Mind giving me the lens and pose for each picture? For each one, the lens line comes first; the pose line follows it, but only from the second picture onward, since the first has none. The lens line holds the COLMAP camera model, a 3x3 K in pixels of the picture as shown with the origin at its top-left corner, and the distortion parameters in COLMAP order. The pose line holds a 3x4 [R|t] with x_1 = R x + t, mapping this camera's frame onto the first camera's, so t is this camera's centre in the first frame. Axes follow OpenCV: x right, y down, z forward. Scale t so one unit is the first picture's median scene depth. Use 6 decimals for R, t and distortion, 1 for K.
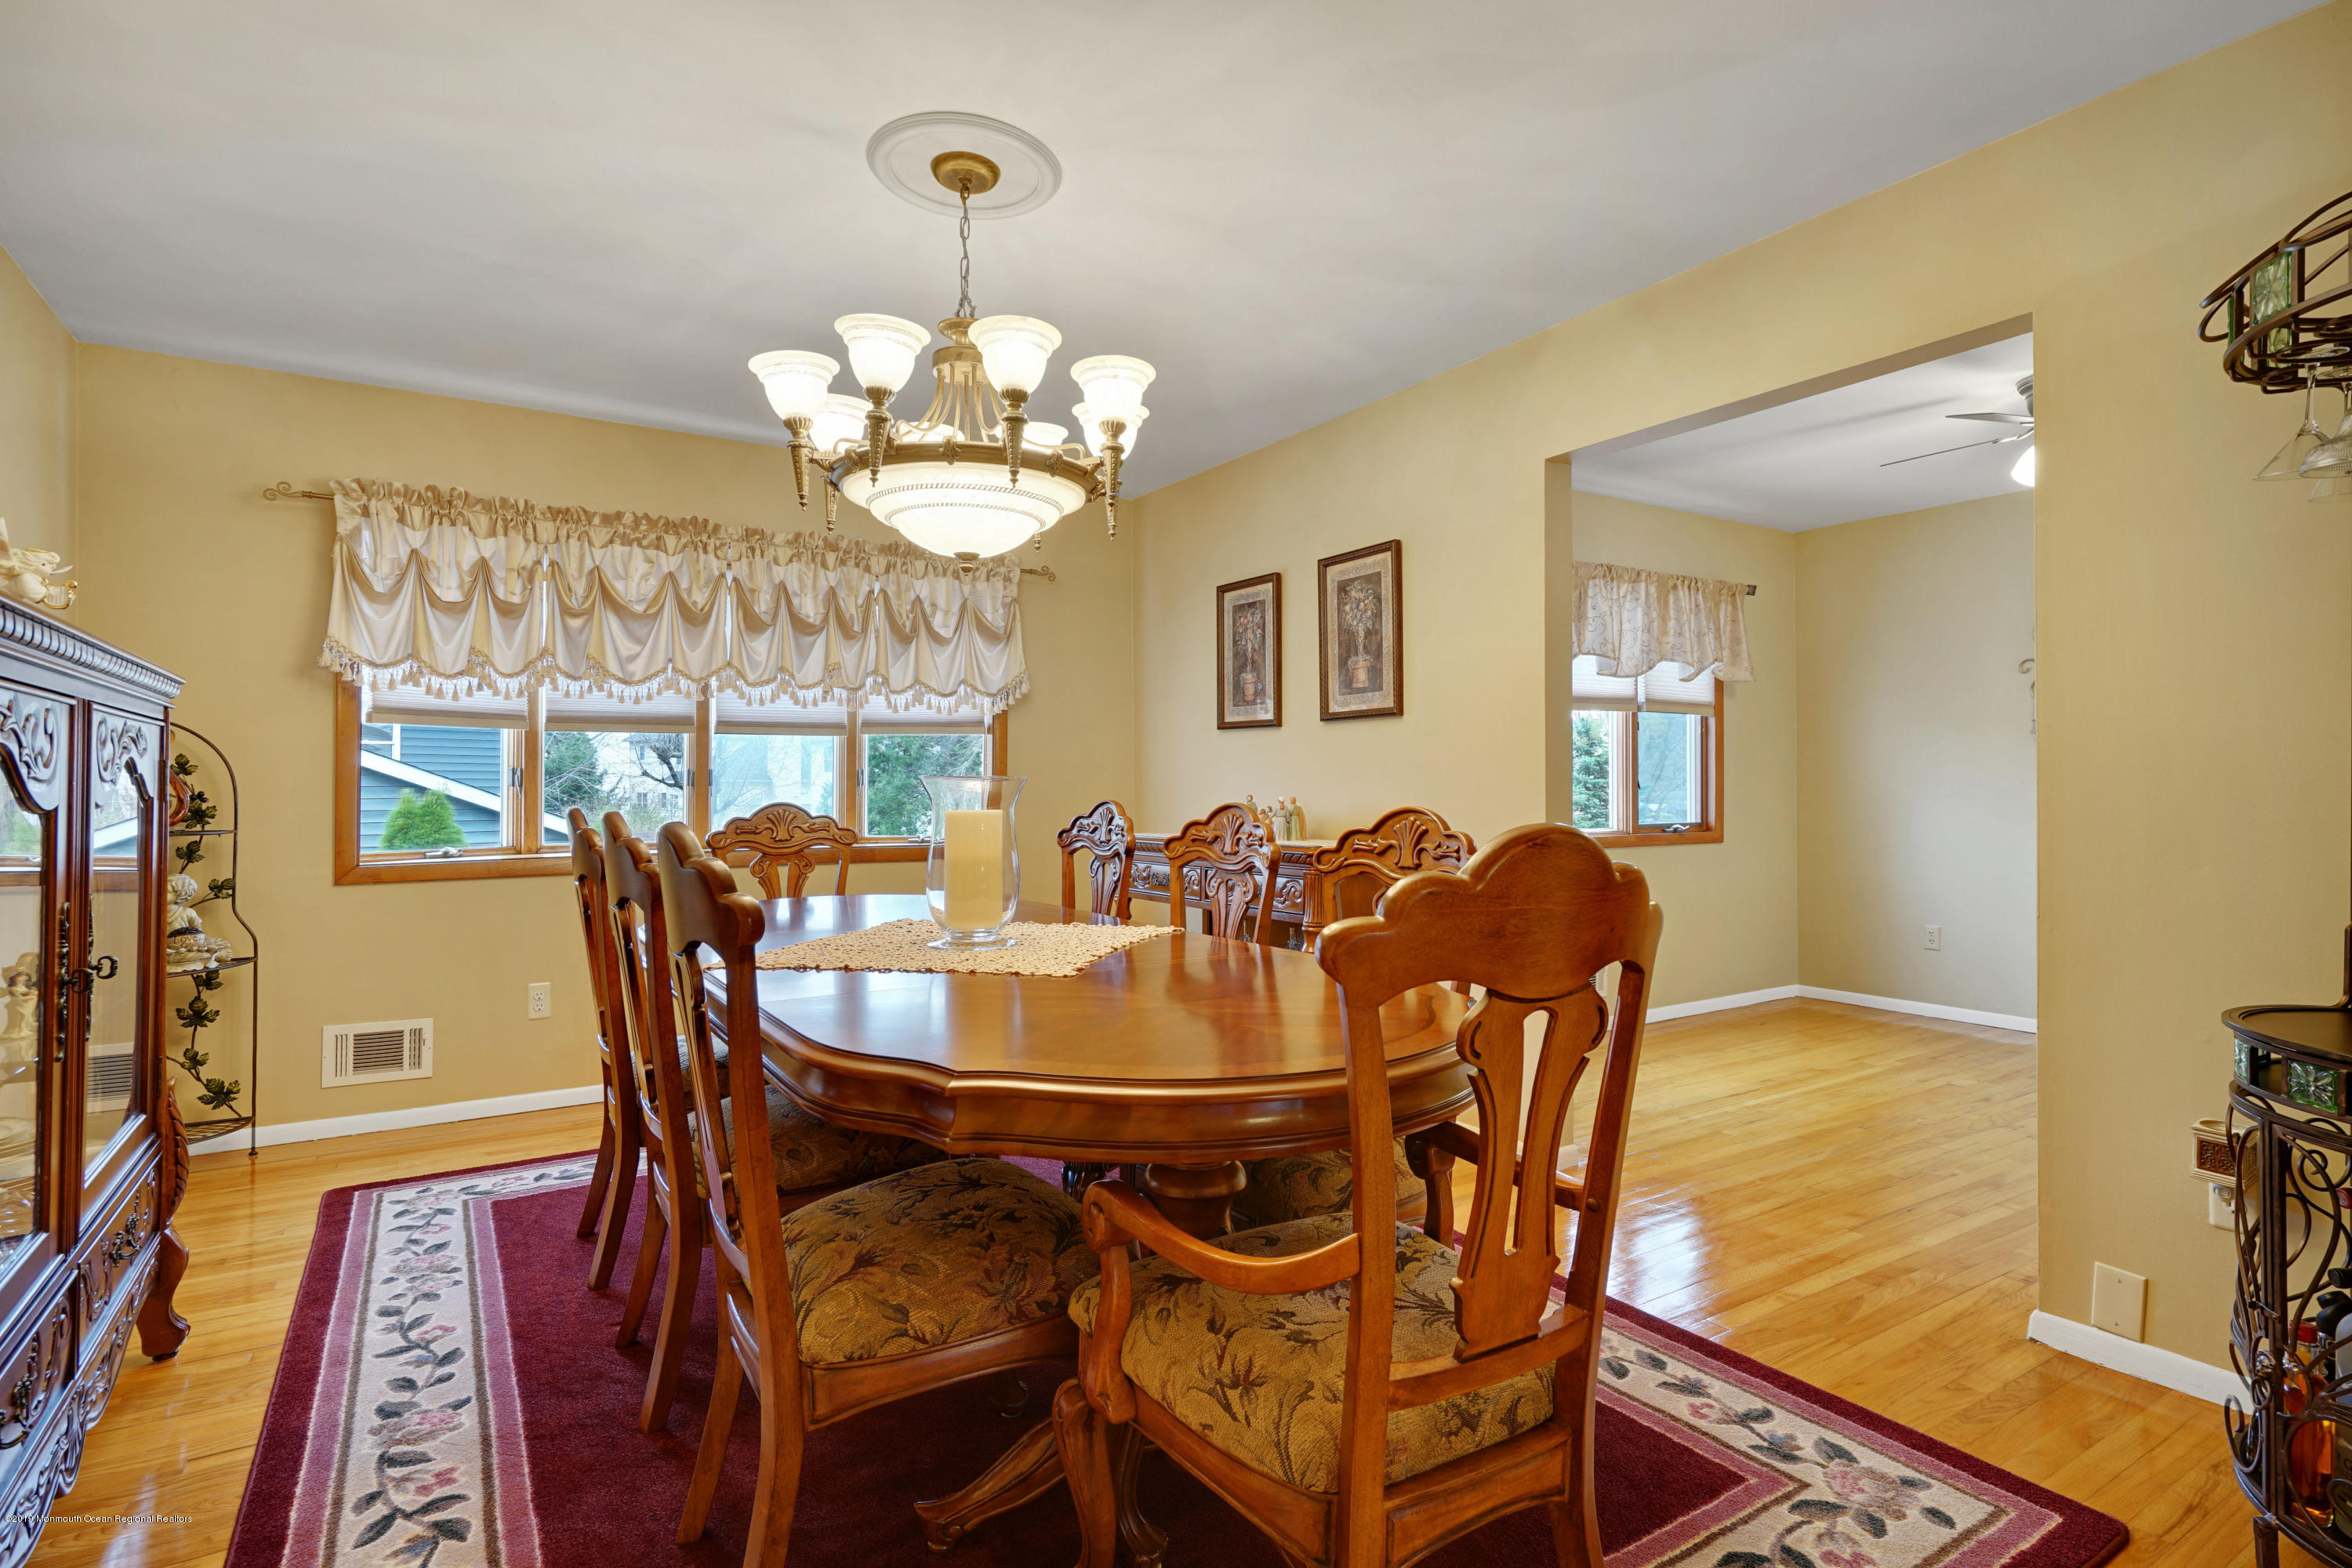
lens RADIAL K [[1201.2, 0, 1161.3], [0, 1201.2, 791.9], [0, 0, 1]] dist [-0.005067, 0.000573]
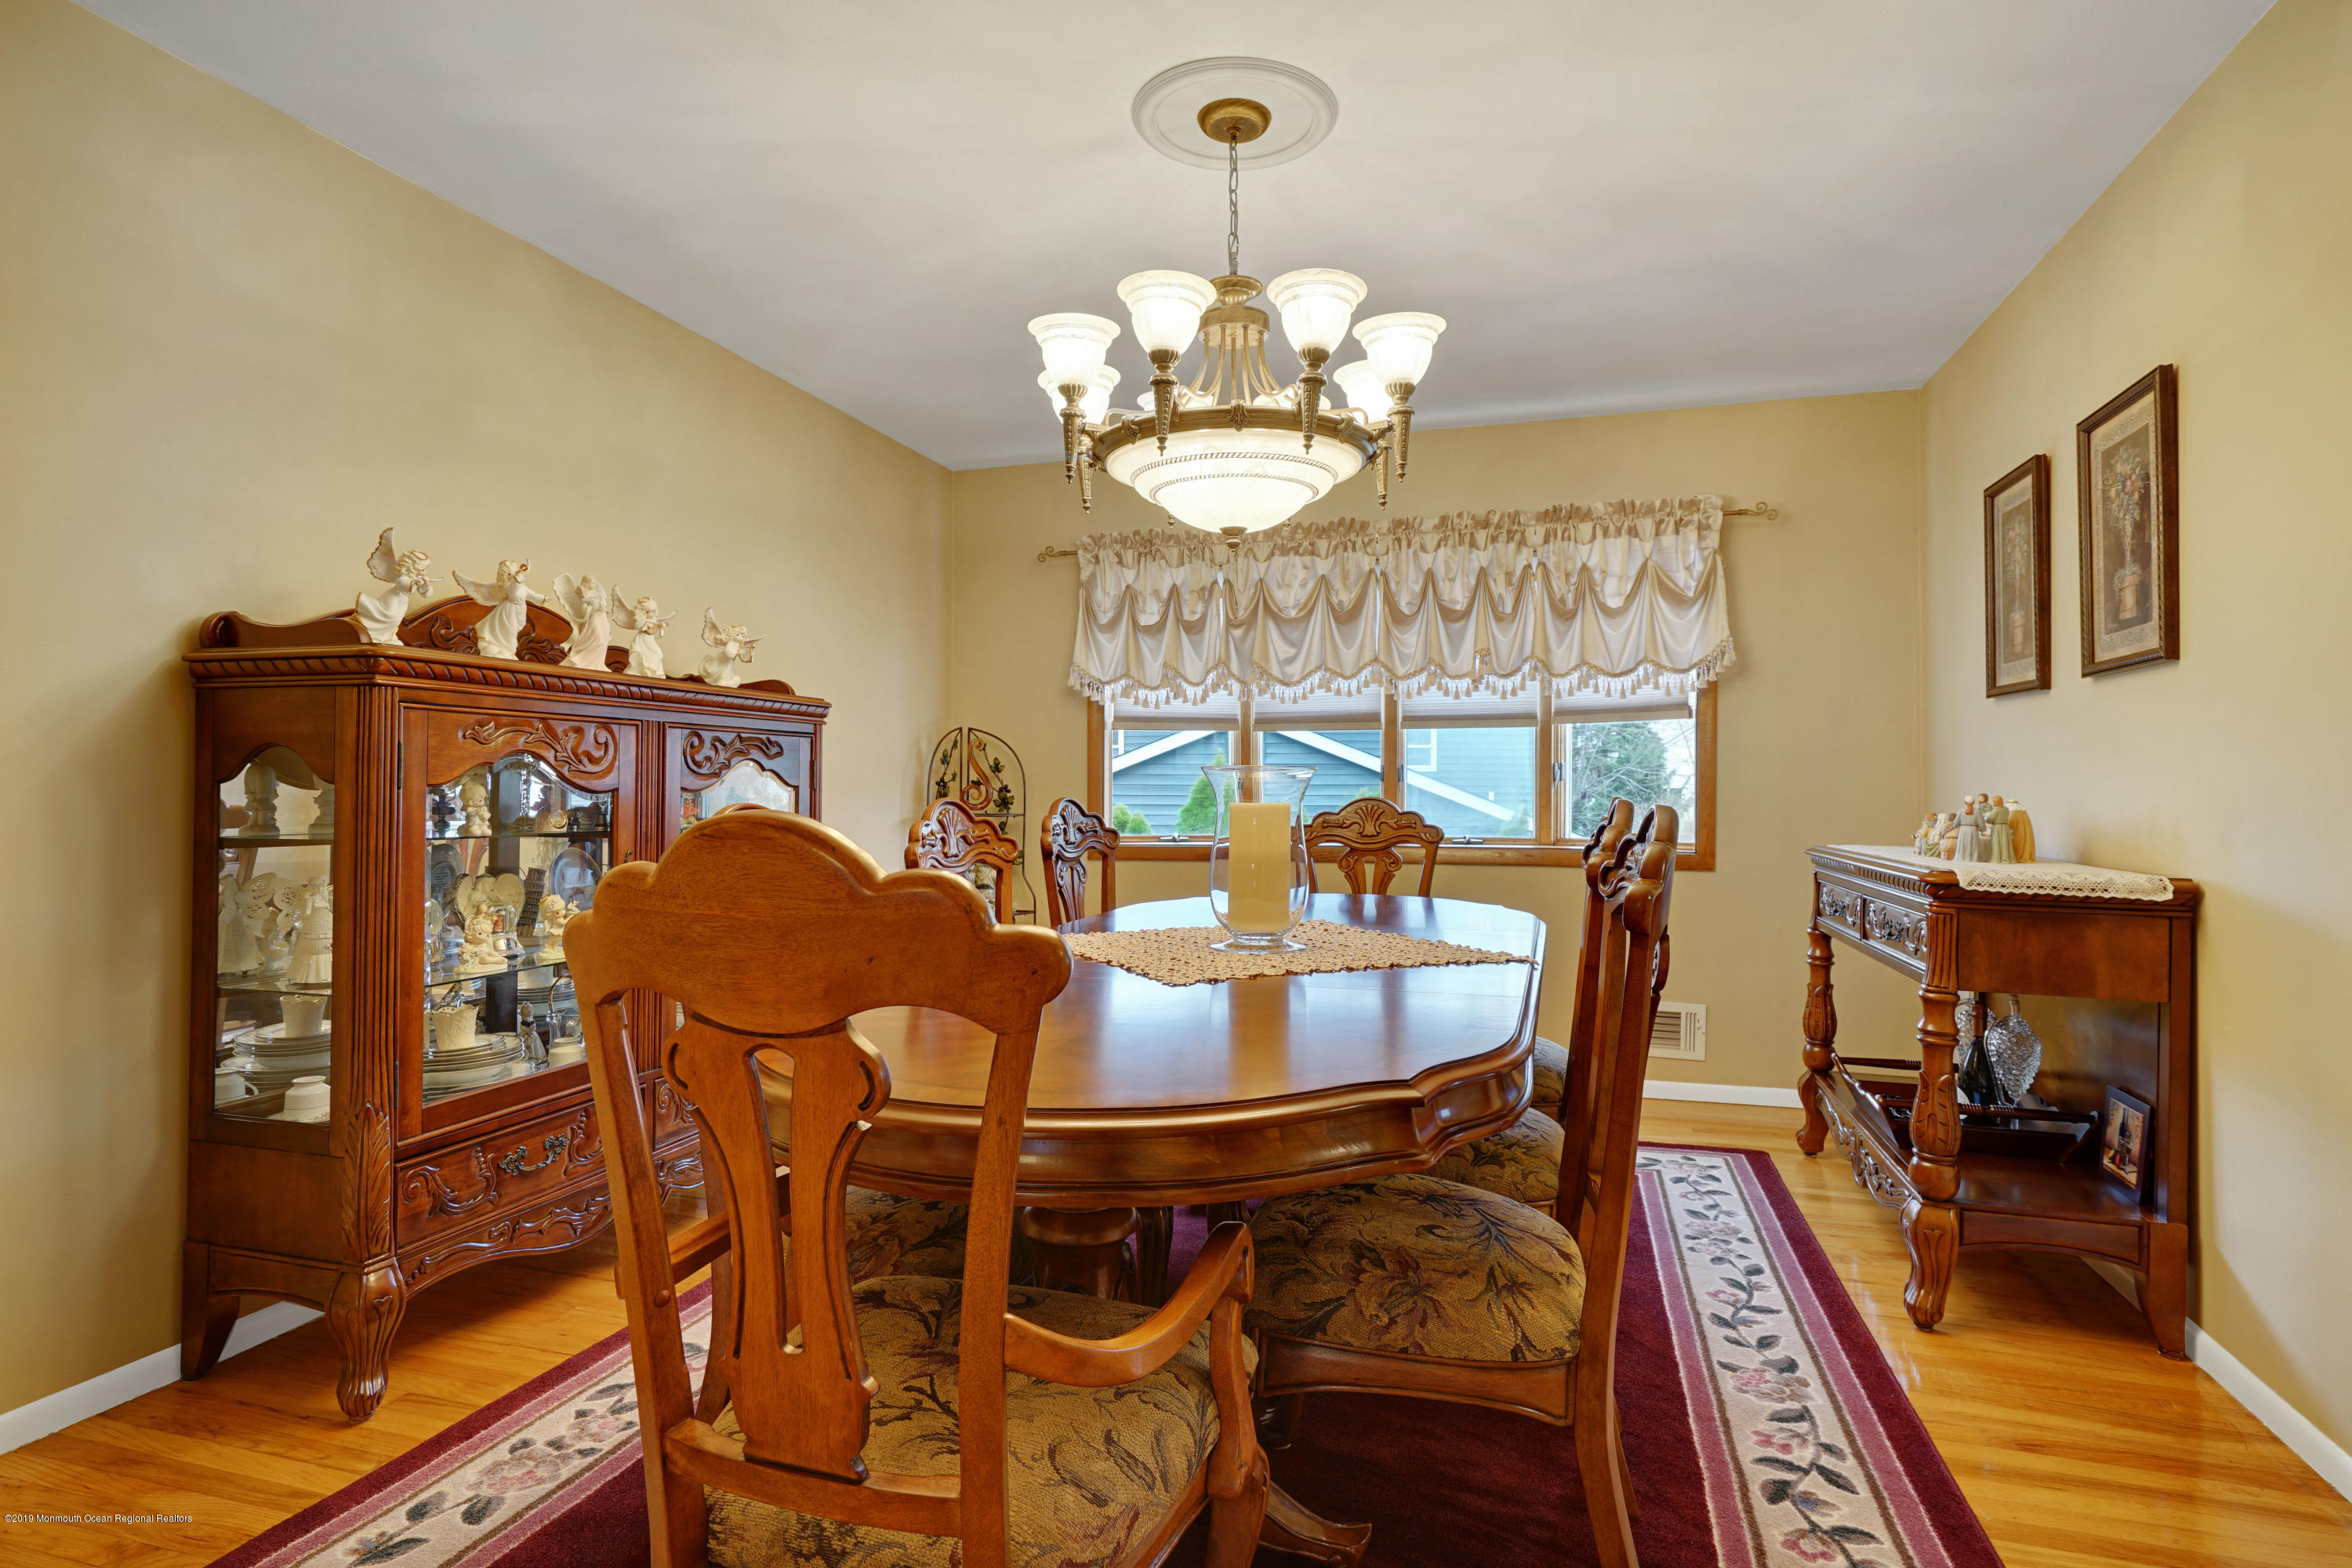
lens RADIAL K [[1235.6, 0, 1172.7], [0, 1235.6, 780.4], [0, 0, 1]] dist [0.002036, 0.000862]
pose [[0.642159, -0.001055, -0.766571, 0.330208], [-0.003314, 0.999986, -0.004152, -0.000755], [0.766564, 0.005207, 0.642147, 0.218105]]
